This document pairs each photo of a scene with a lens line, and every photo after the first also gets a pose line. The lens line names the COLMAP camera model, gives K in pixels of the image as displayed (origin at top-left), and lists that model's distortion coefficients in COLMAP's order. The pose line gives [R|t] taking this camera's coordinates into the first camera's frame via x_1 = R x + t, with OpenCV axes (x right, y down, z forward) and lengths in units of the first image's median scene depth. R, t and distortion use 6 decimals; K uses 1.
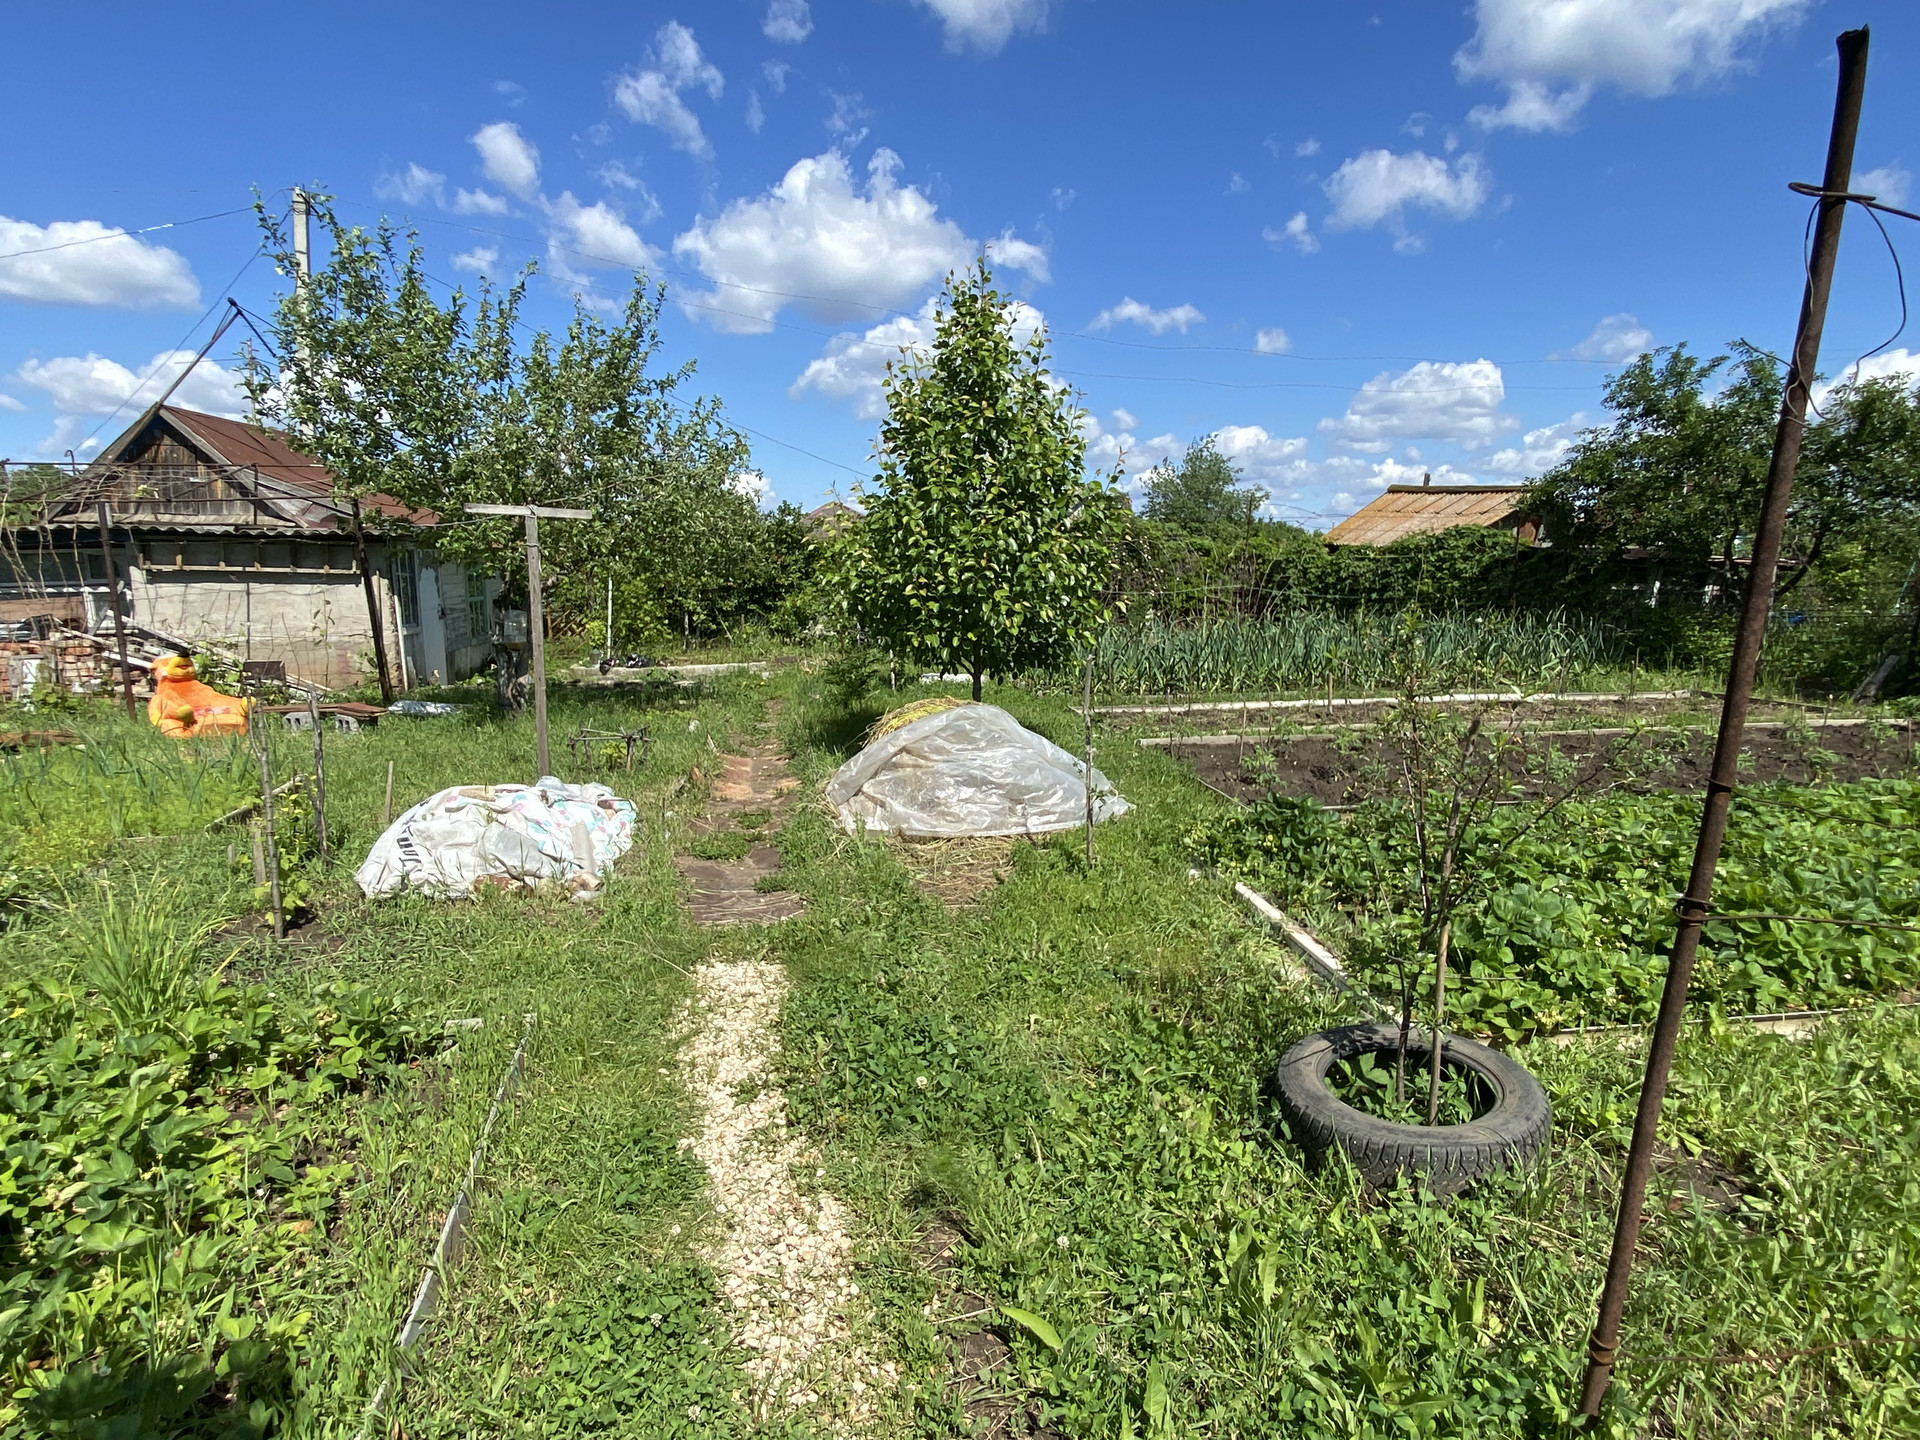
lens RADIAL K [[1029.1, 0, 941.6], [0, 1029.1, 720.1], [0, 0, 1]] dist [0.021245, -0.027775]
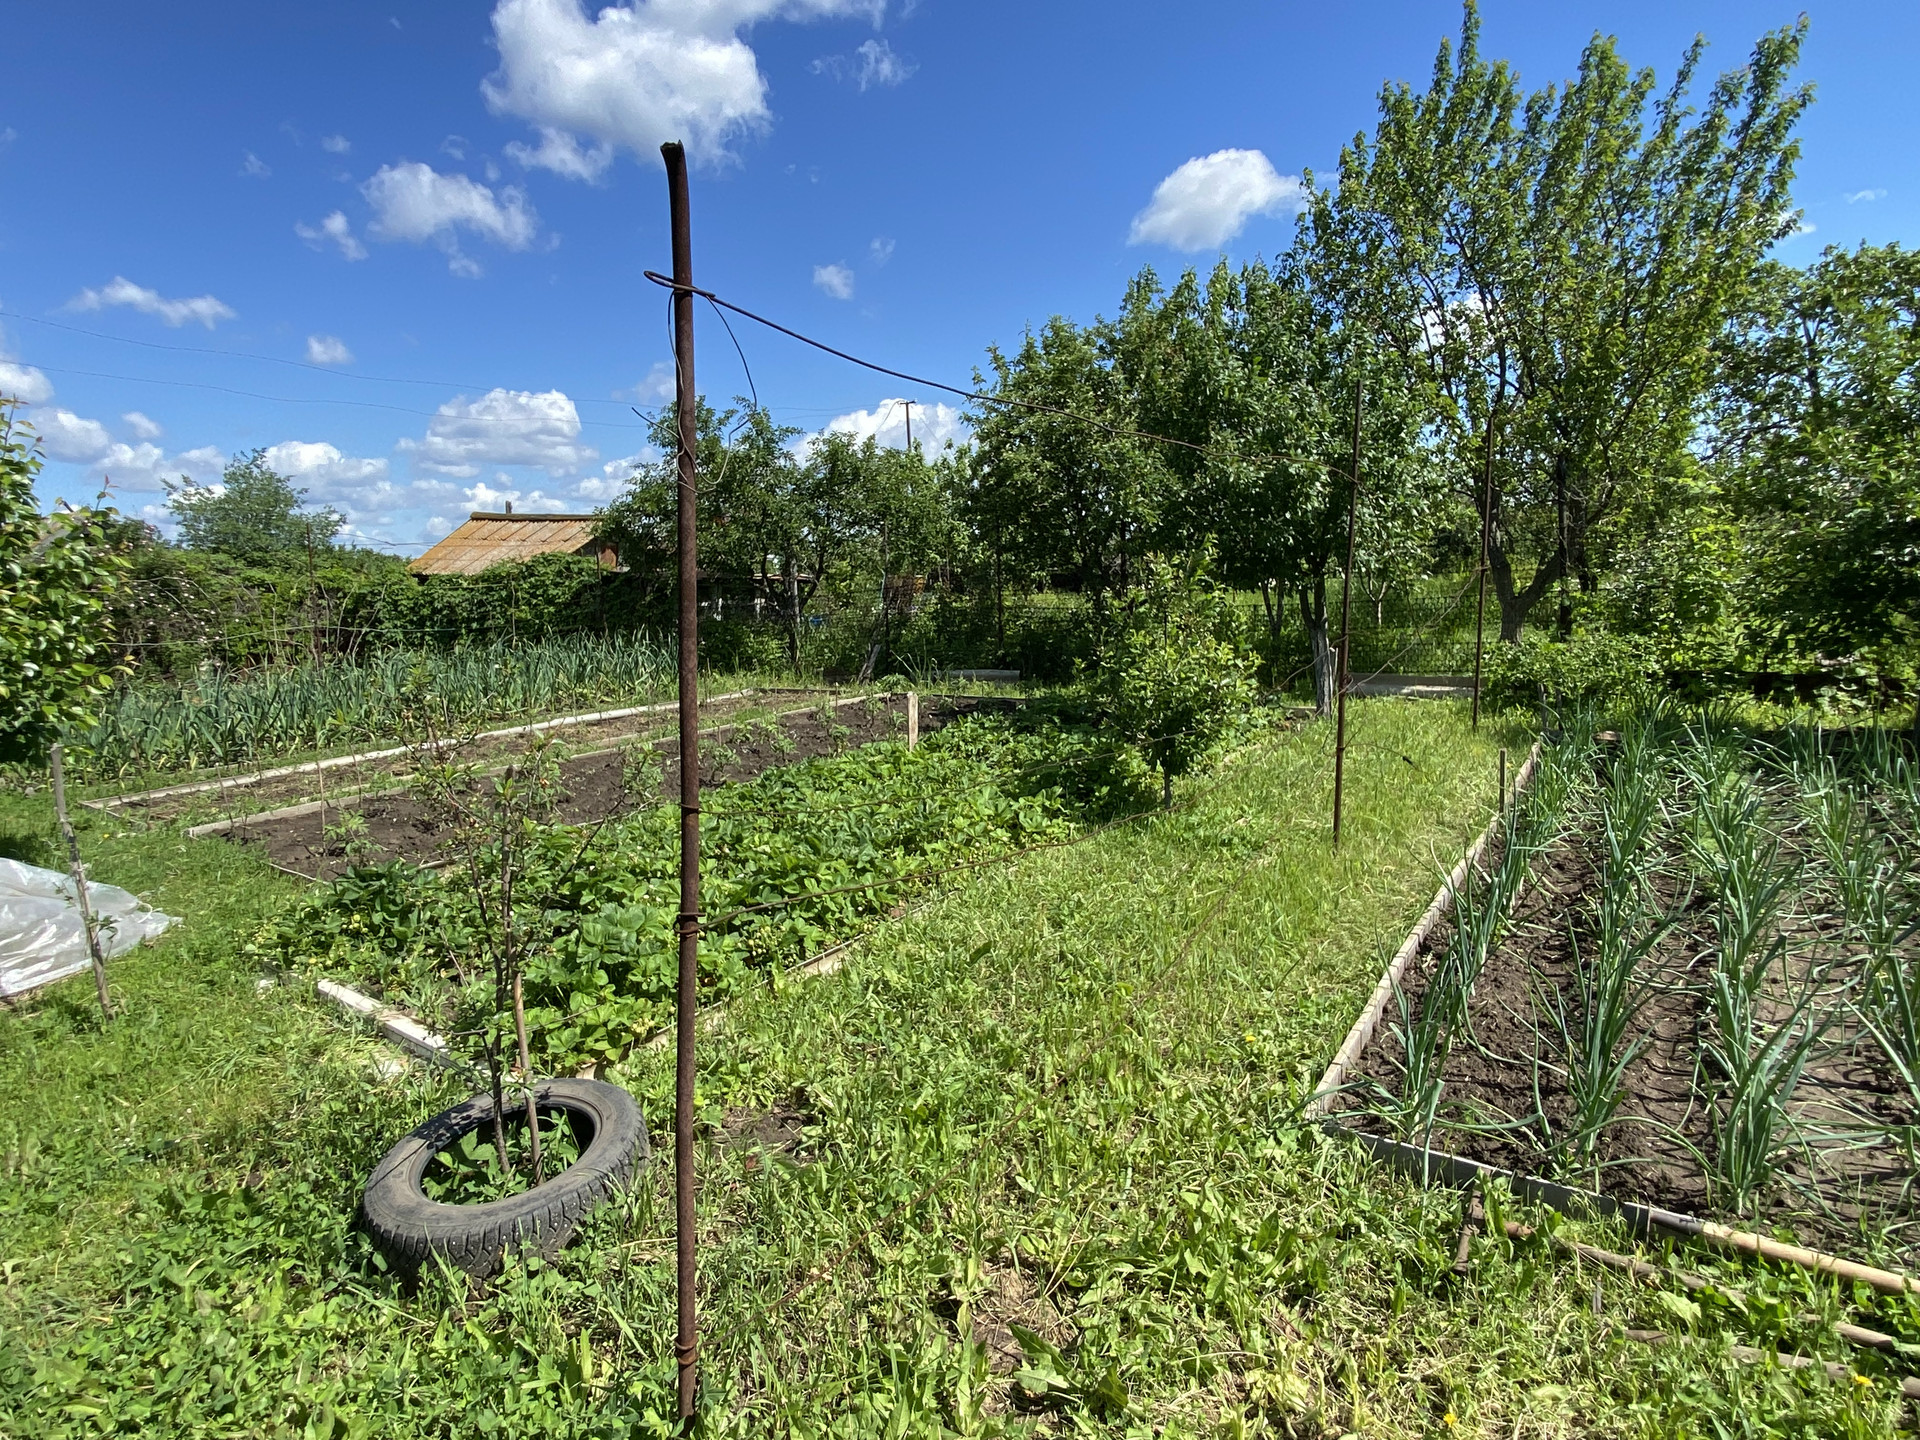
lens RADIAL K [[1014.6, 0, 960.0], [0, 1014.6, 720.0], [0, 0, 1]] dist [0.035371, -0.037312]
pose [[0.699246, -0.141493, 0.700739, 0.115201], [0.151178, 0.987316, 0.048503, -0.022797], [-0.698713, 0.072021, 0.711767, 0.001574]]
